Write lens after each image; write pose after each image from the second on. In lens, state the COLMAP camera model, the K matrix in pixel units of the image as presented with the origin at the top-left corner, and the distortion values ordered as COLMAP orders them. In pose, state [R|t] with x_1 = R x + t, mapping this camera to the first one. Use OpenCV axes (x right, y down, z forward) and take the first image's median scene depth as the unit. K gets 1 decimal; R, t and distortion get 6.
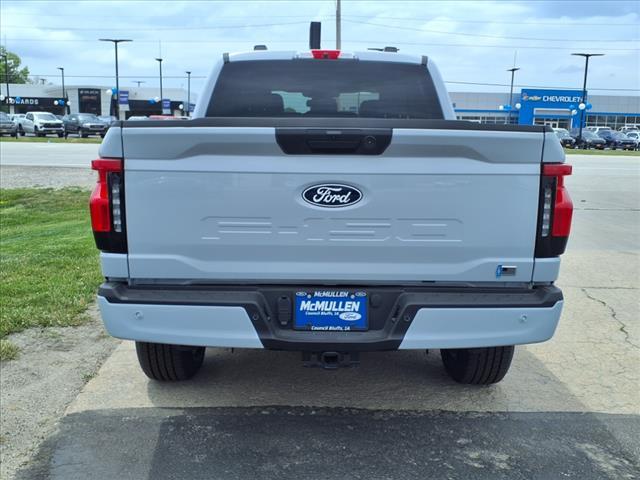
lens RADIAL K [[671.2, 0, 318.8], [0, 671.2, 240.9], [0, 0, 1]] dist [0.017346, 0.000000]
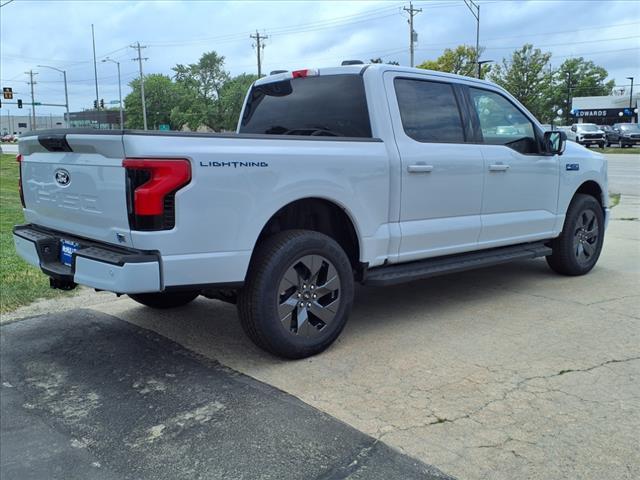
lens RADIAL K [[671.2, 0, 319.6], [0, 671.2, 240.6], [0, 0, 1]] dist [0.017346, 0.000000]
pose [[0.654101, 0.096686, -0.750202, 0.929780], [-0.109324, 0.993468, 0.032718, -0.022556], [0.748465, 0.060614, 0.660399, 0.241666]]
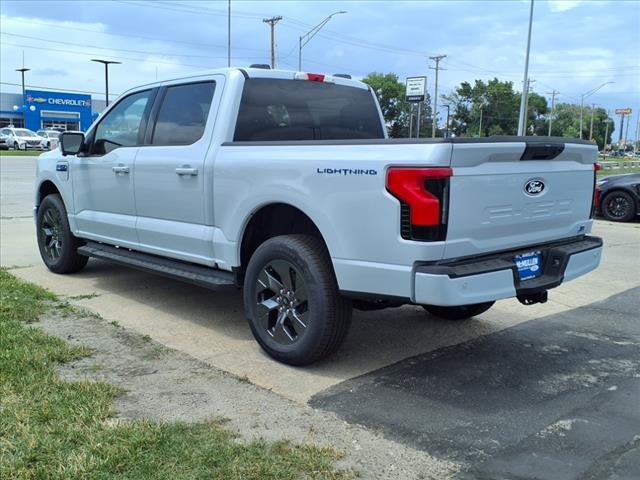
lens RADIAL K [[671.2, 0, 319.7], [0, 671.2, 244.2], [0, 0, 1]] dist [0.017346, 0.000000]
pose [[0.731266, -0.105329, 0.673911, -0.789159], [0.104118, 0.993664, 0.042326, -0.031716], [-0.674099, 0.039215, 0.737599, 0.125085]]
